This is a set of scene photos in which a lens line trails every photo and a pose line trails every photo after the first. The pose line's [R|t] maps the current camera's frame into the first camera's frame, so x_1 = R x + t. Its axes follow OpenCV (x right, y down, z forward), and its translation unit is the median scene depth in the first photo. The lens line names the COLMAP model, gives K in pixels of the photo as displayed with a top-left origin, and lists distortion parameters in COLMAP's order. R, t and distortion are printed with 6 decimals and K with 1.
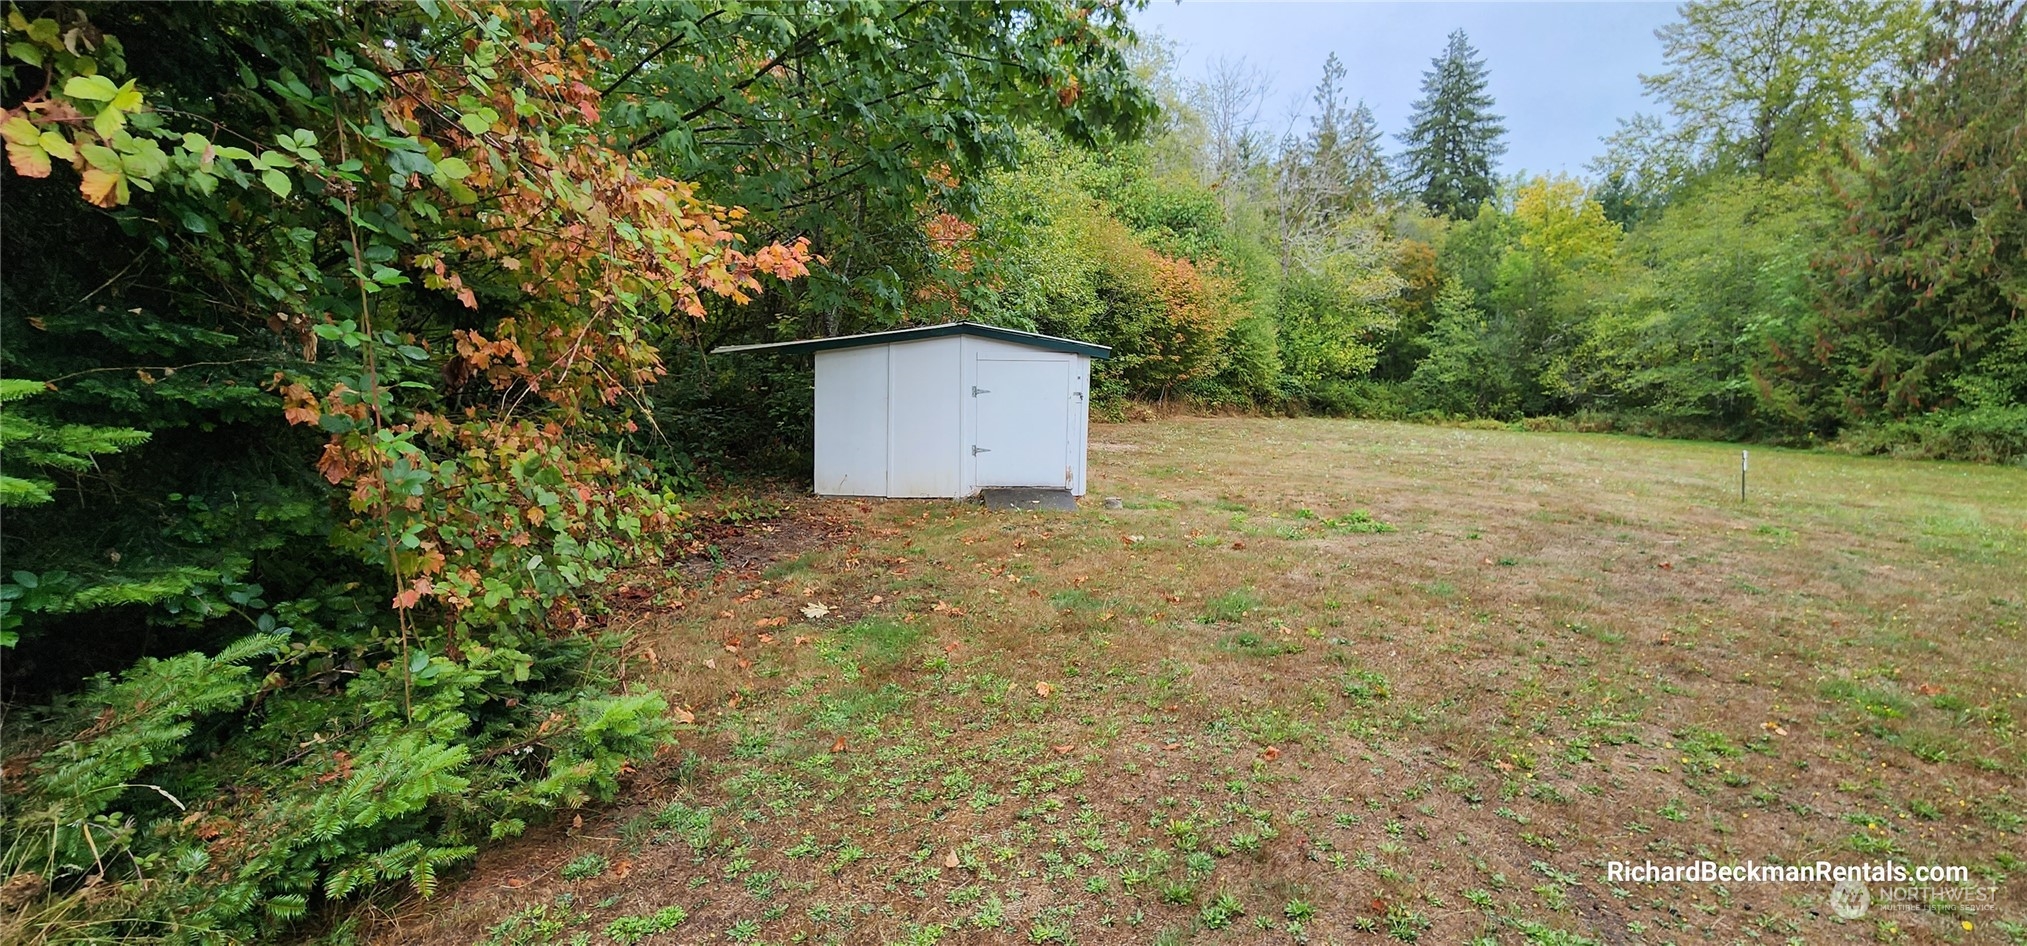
lens RADIAL K [[834.8, 0, 1017.1], [0, 834.8, 469.3], [0, 0, 1]] dist [-0.001406, -0.000210]
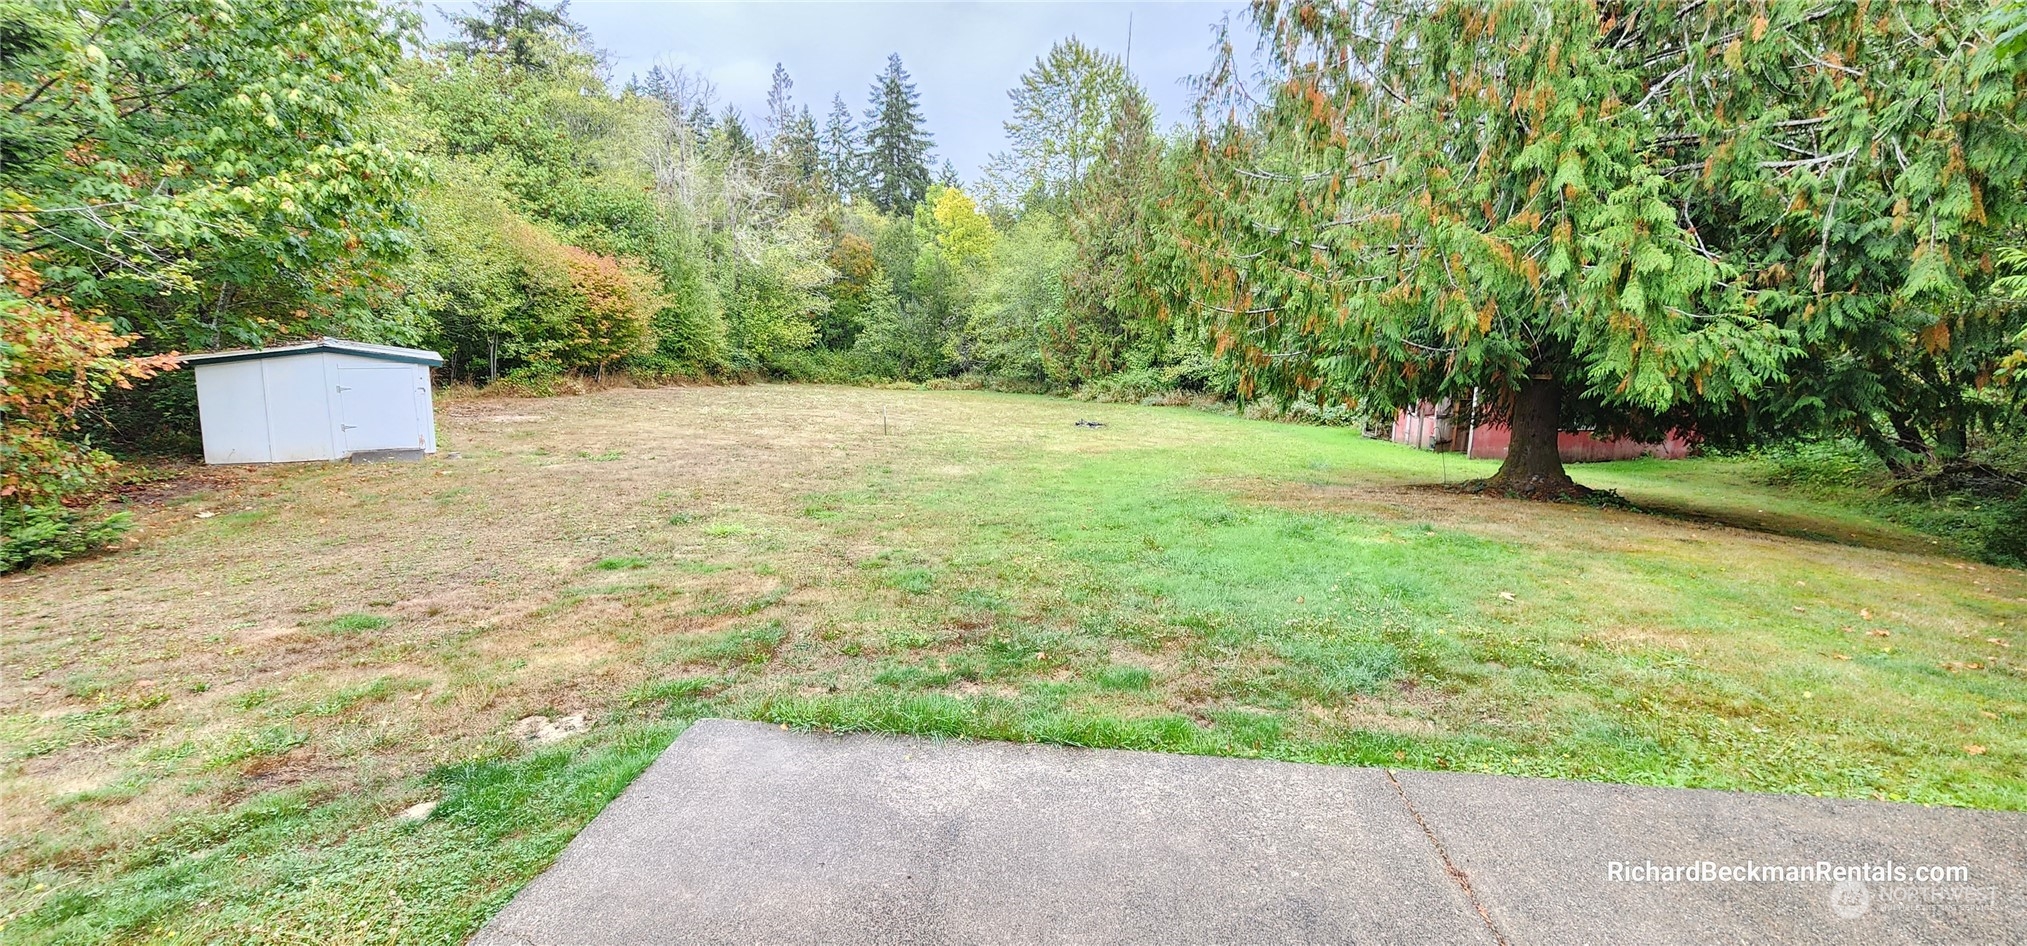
lens RADIAL K [[834.8, 0, 1012.7], [0, 834.8, 471.1], [0, 0, 1]] dist [-0.001406, -0.000210]
pose [[0.867655, -0.076785, 0.491202, 0.067607], [0.052400, 0.996622, 0.063234, 0.006388], [-0.494398, -0.029127, 0.868748, -0.246134]]
